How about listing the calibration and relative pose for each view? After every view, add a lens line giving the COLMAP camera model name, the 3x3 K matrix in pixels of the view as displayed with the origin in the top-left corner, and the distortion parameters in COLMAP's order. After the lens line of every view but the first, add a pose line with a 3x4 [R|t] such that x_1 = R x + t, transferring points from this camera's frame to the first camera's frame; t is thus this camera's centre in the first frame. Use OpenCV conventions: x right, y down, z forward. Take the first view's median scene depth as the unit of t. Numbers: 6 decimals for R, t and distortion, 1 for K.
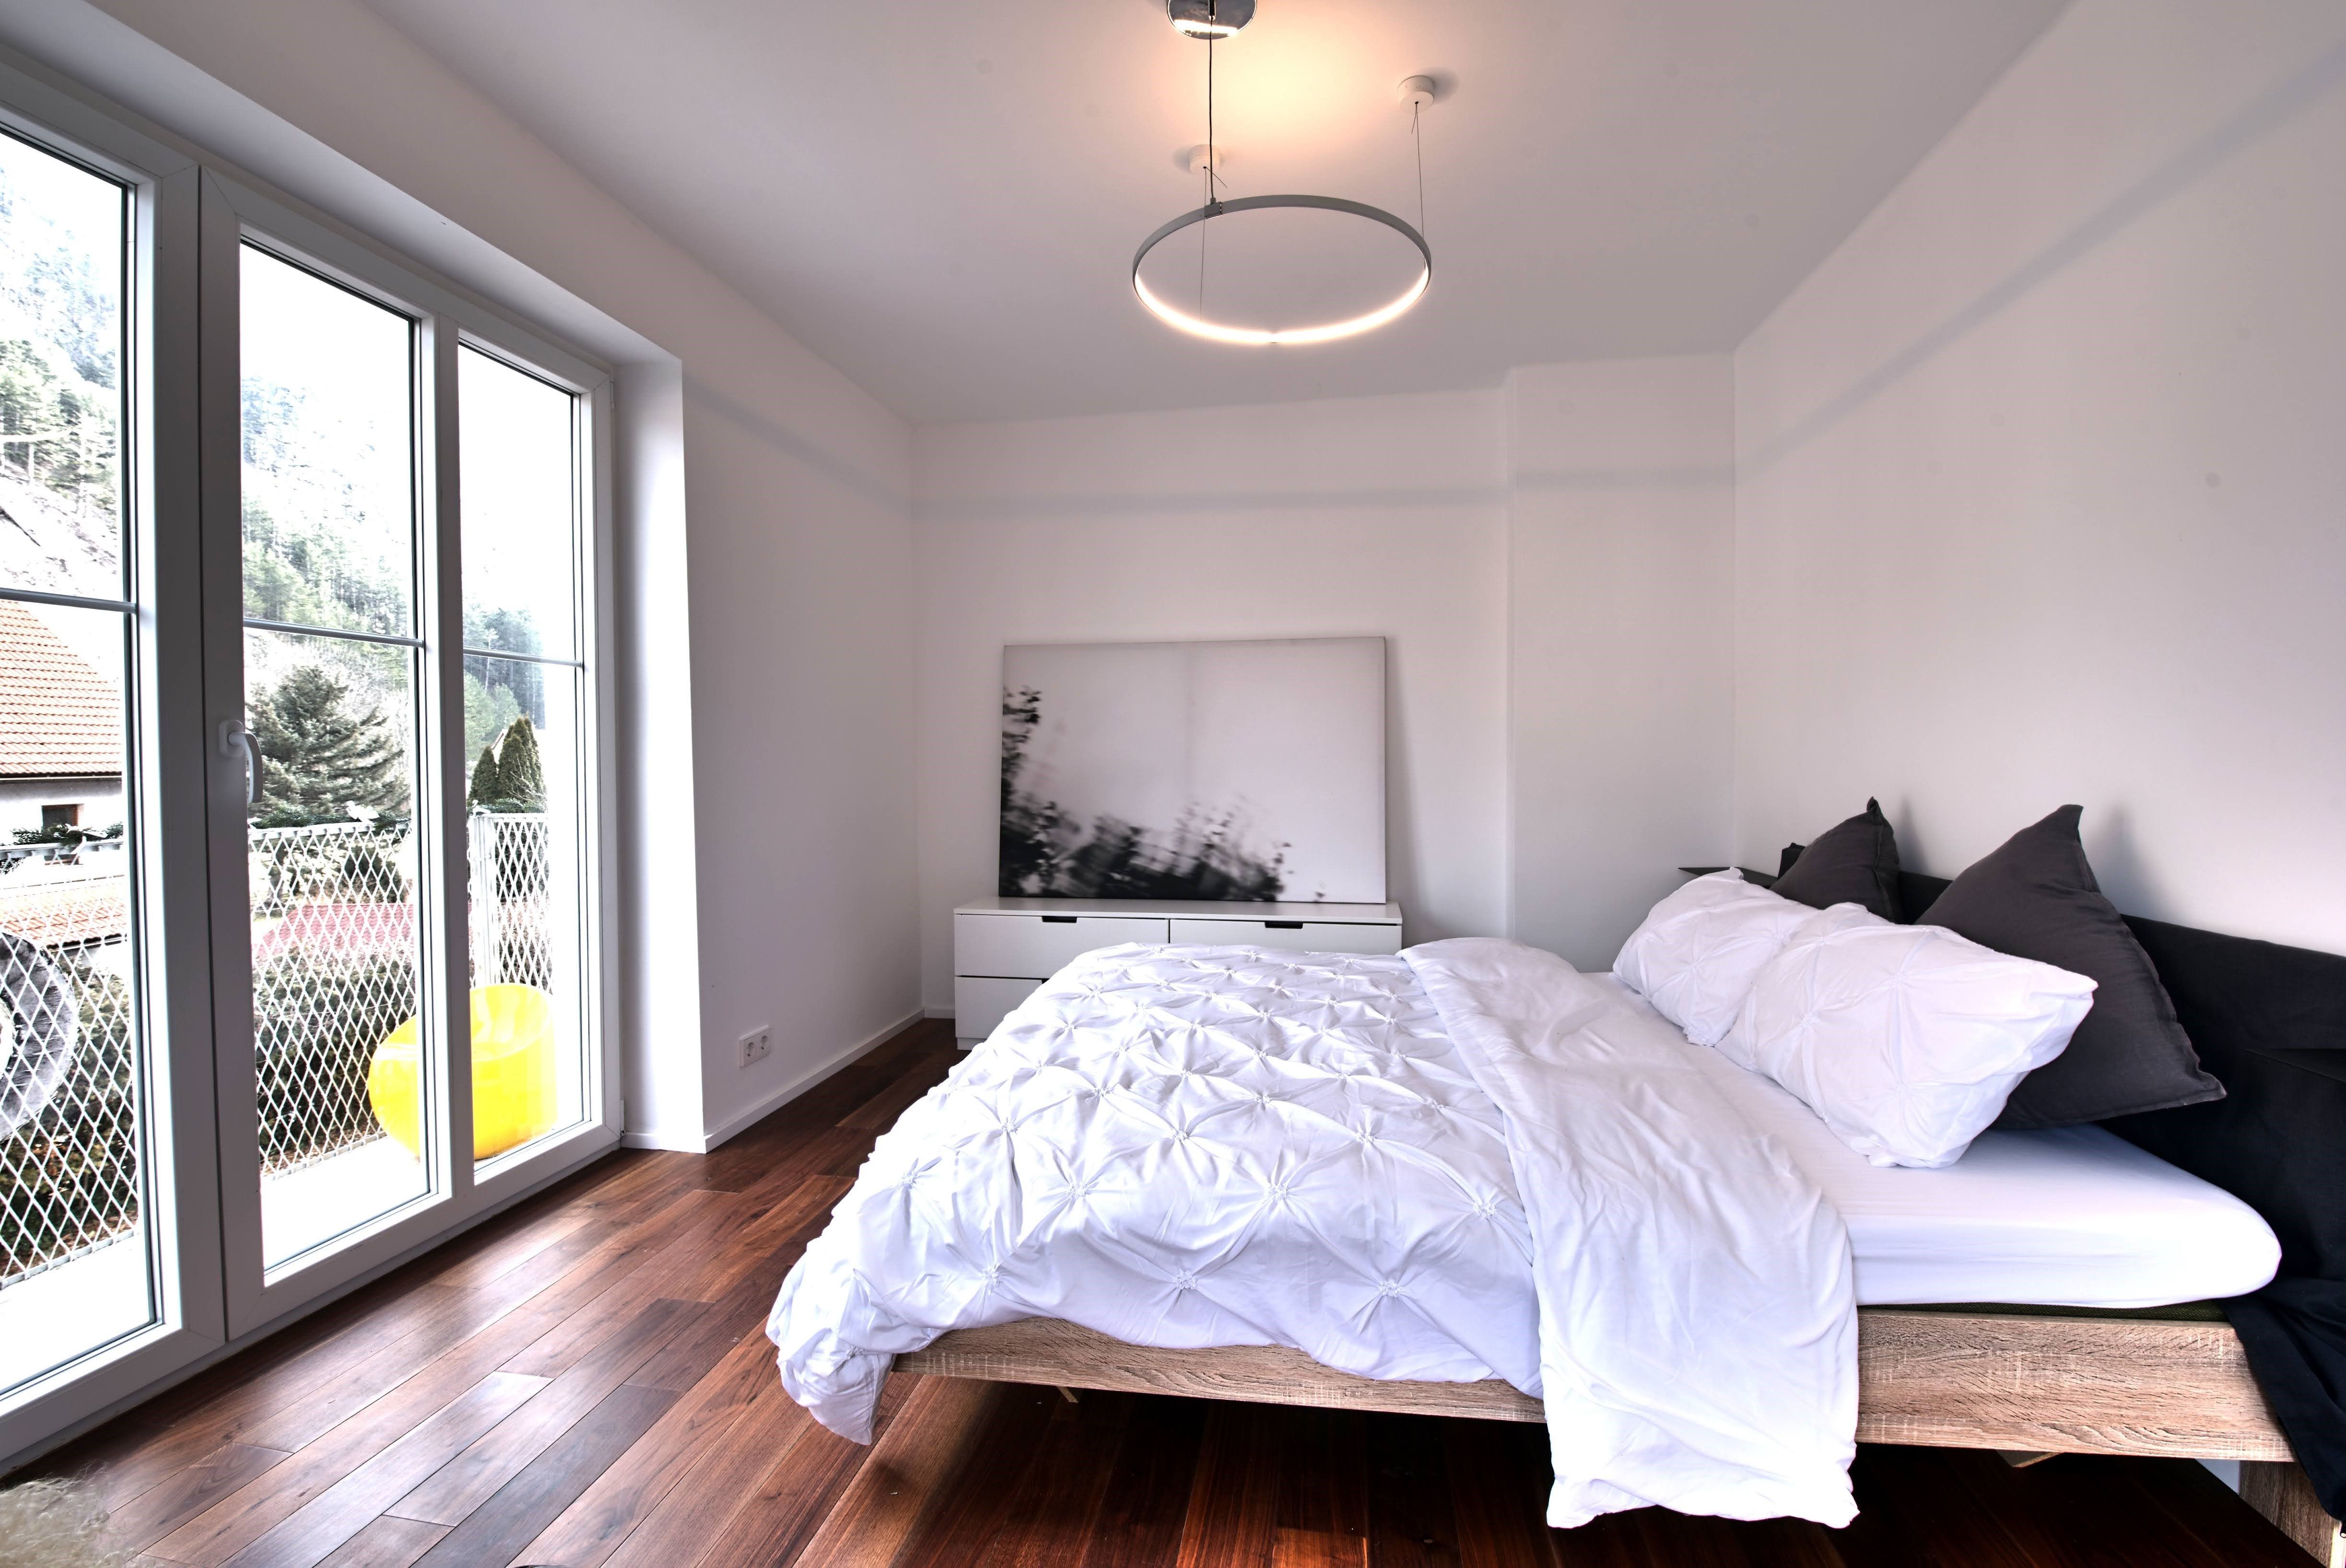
lens RADIAL K [[1017.8, 0, 1176.1], [0, 1017.8, 787.2], [0, 0, 1]] dist [-0.000922, -0.011757]
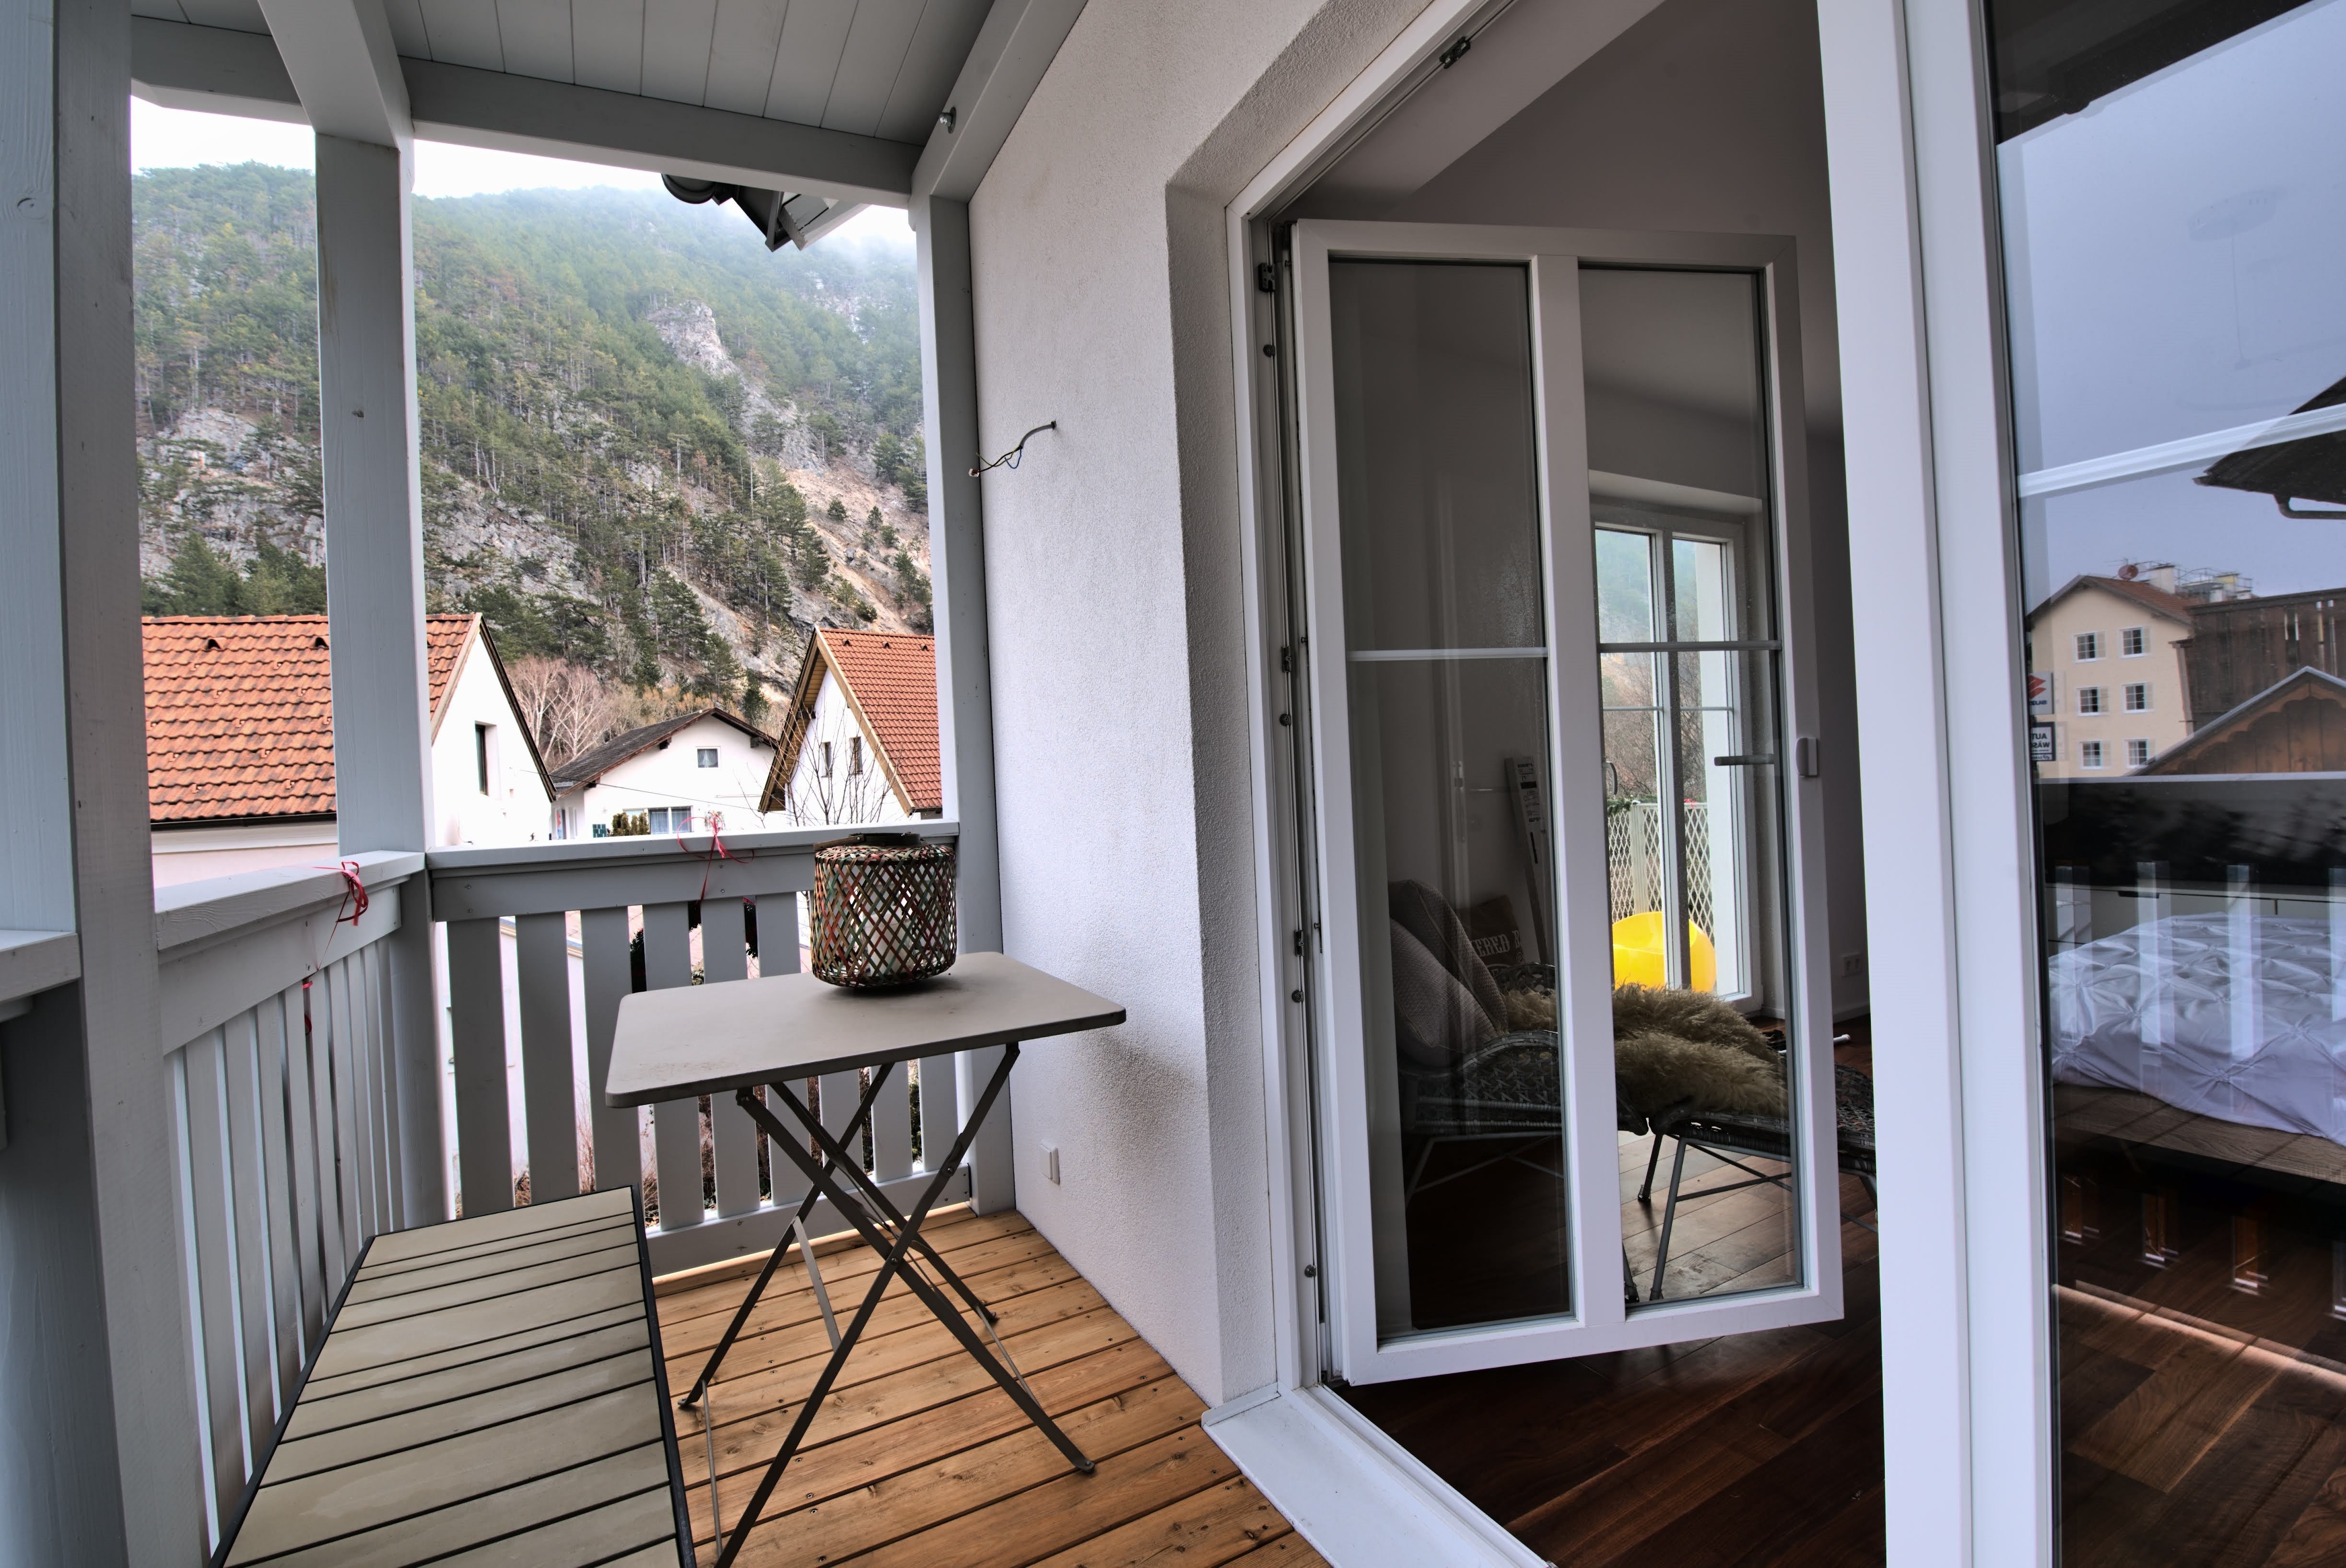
lens RADIAL K [[1017.8, 0, 1176.1], [0, 1017.8, 787.2], [0, 0, 1]] dist [-0.000922, -0.011757]
pose [[0.624990, -0.026623, -0.780179, 0.082791], [0.020993, 0.999630, -0.017294, 0.009006], [0.780351, -0.005569, 0.625317, -0.472597]]
